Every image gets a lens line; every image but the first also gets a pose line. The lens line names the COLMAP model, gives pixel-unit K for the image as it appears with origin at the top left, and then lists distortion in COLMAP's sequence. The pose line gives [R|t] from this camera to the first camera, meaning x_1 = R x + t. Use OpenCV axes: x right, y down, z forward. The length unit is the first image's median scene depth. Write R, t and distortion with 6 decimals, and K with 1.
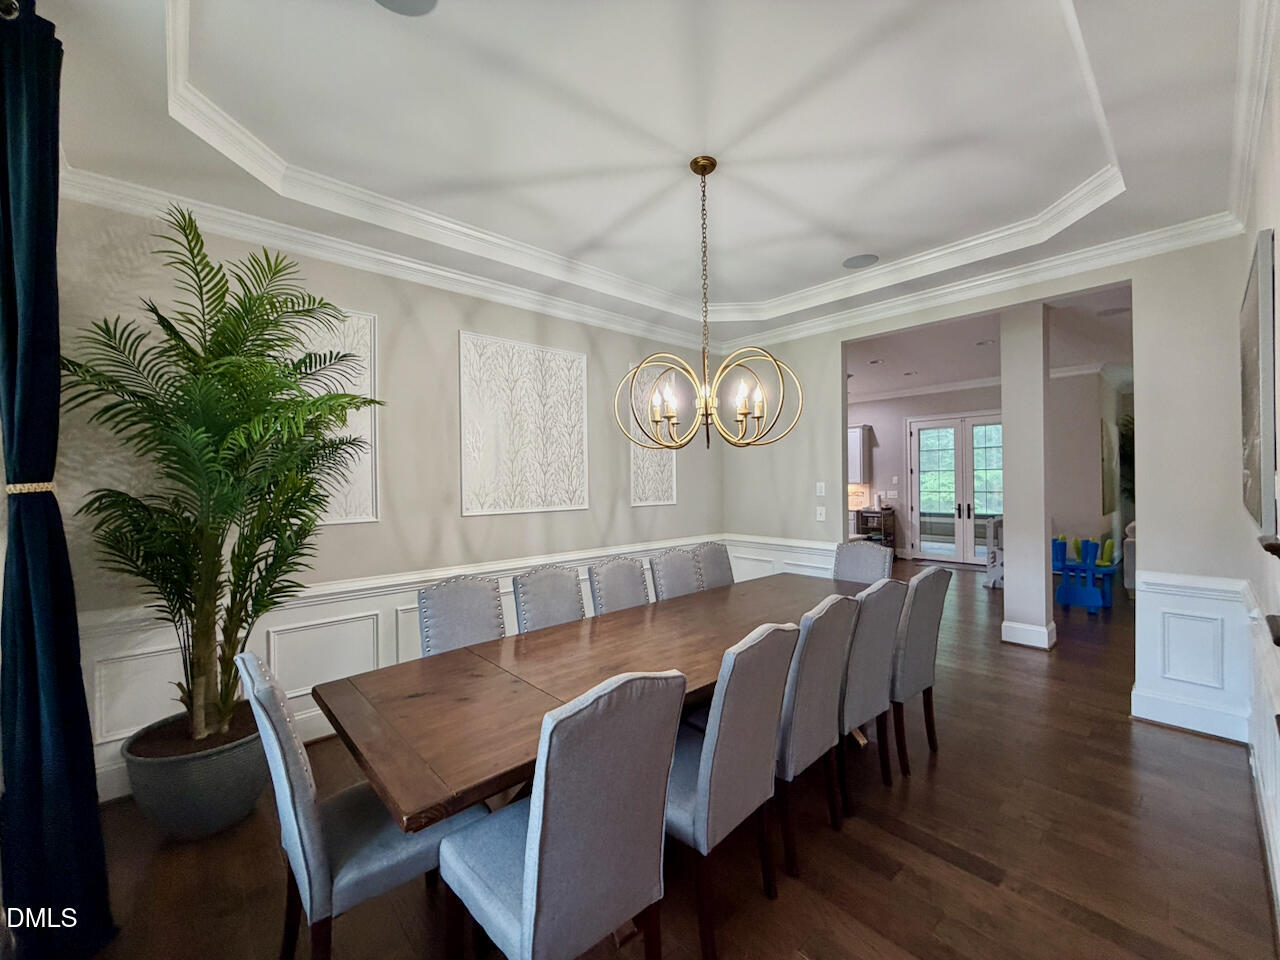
lens RADIAL K [[511.5, 0, 638.6], [0, 511.5, 478.4], [0, 0, 1]] dist [0.001430, -0.000432]
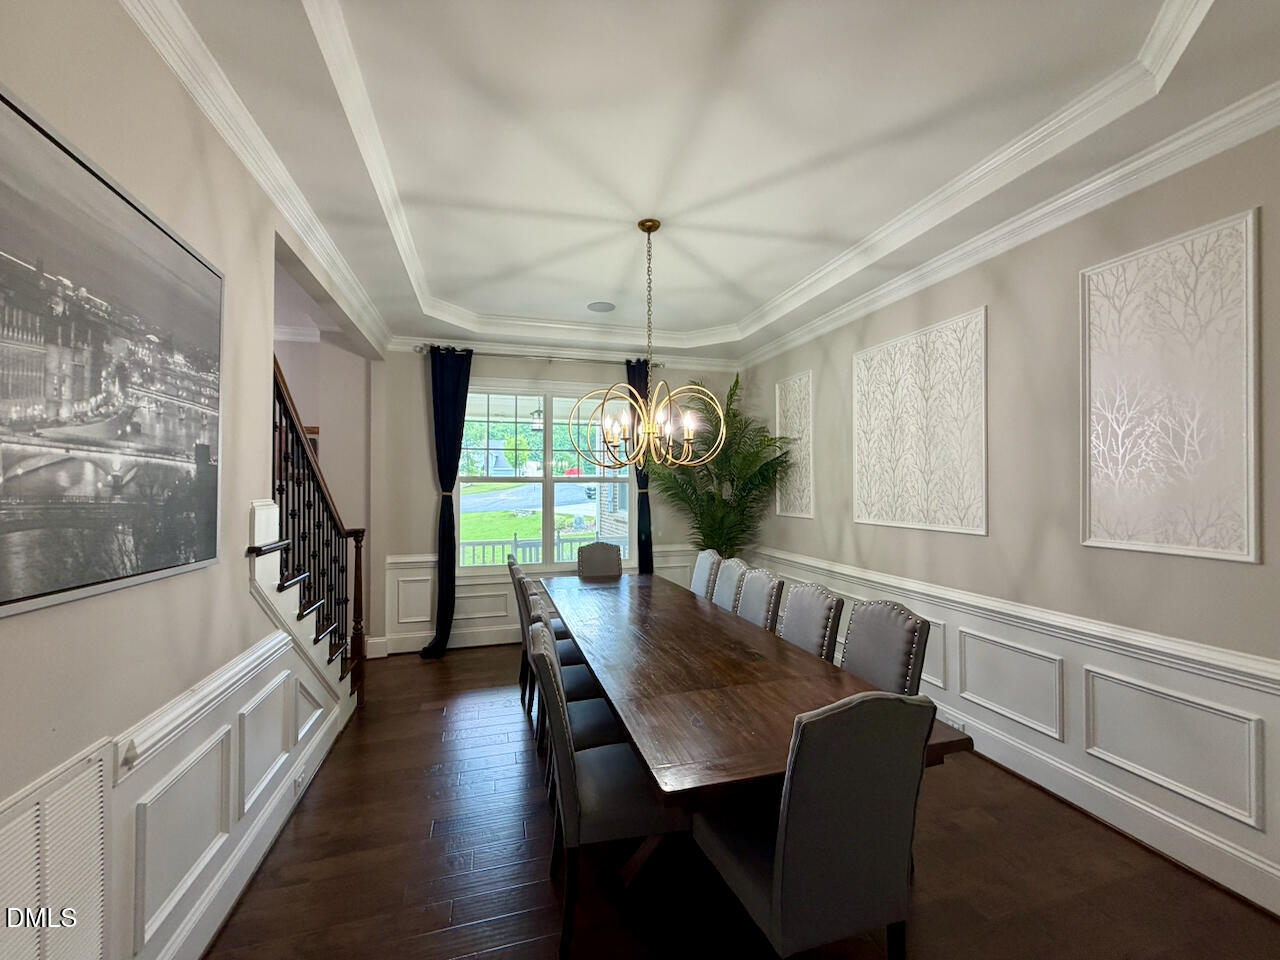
lens RADIAL K [[511.5, 0, 638.5], [0, 511.5, 482.7], [0, 0, 1]] dist [0.001430, -0.000432]
pose [[-0.432976, 0.009774, -0.901353, 0.782633], [0.011987, 0.999915, 0.005084, -0.020757], [0.901326, -0.008603, -0.433056, 0.972407]]
